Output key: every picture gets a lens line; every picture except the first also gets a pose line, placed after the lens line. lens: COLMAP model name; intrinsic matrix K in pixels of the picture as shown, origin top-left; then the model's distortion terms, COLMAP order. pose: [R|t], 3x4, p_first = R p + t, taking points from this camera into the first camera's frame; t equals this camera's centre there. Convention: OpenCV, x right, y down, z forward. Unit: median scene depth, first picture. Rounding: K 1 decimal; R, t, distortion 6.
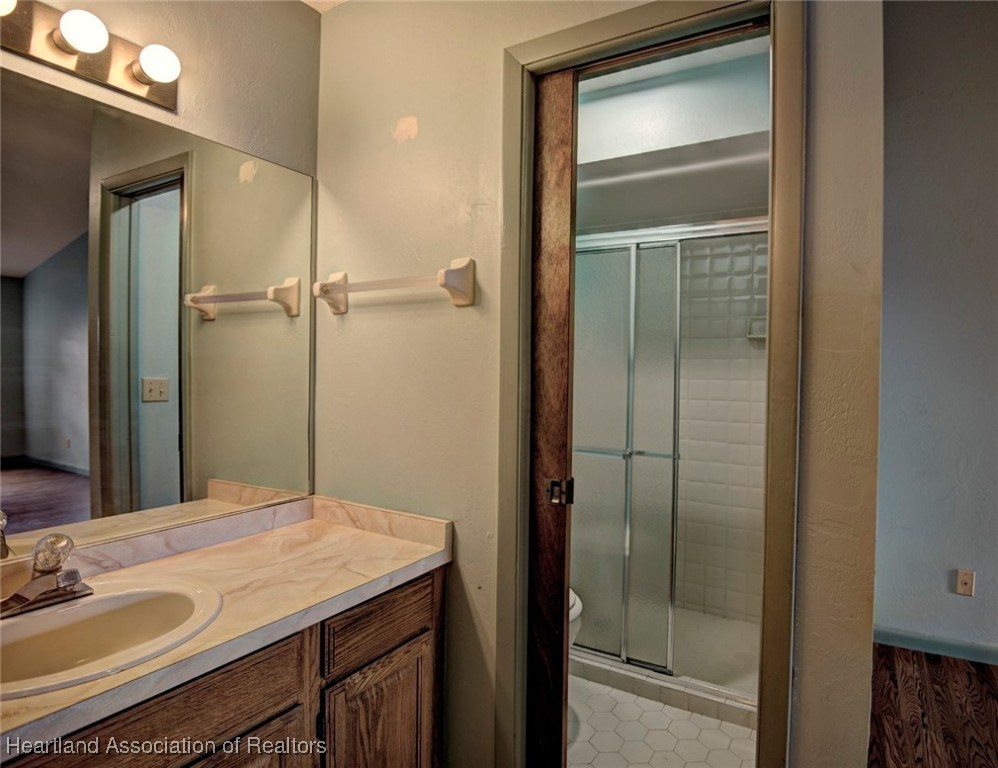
lens RADIAL K [[596.6, 0, 499.0], [0, 596.6, 384.0], [0, 0, 1]] dist [0.000056, -0.000100]
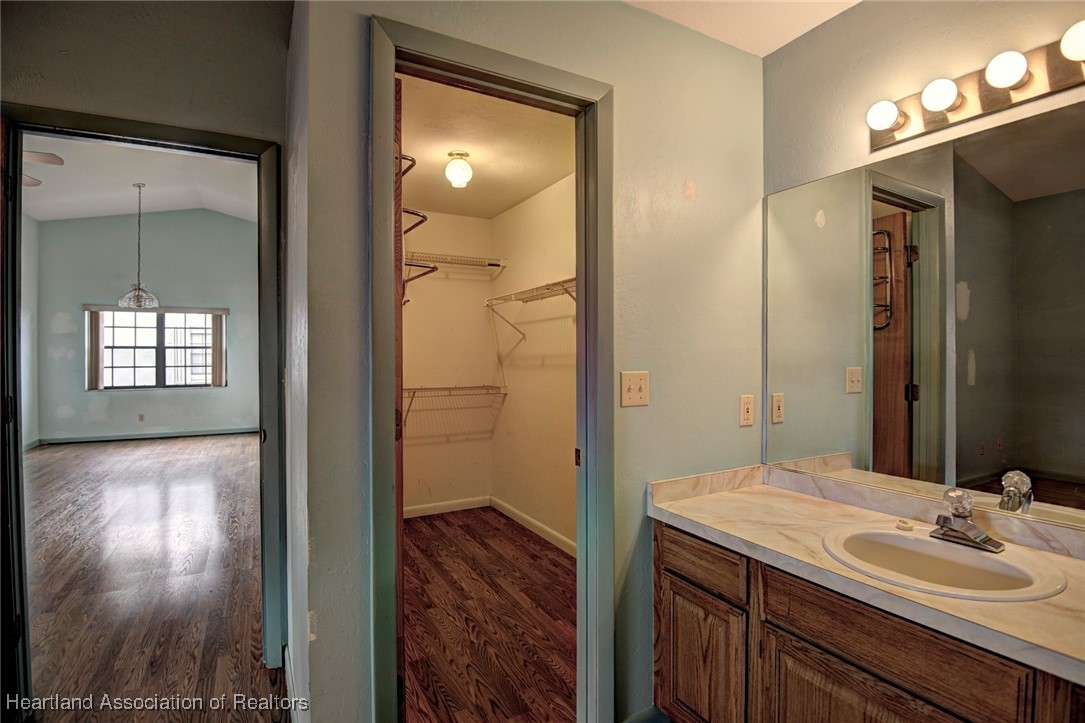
lens RADIAL K [[524.3, 0, 542.5], [0, 524.3, 361.5], [0, 0, 1]] dist [-0.056263, -0.000030]
pose [[-0.494987, -0.004541, -0.868889, 0.615282], [-0.029022, 0.999515, 0.011309, -0.000760], [0.868416, 0.030814, -0.494878, 0.753630]]
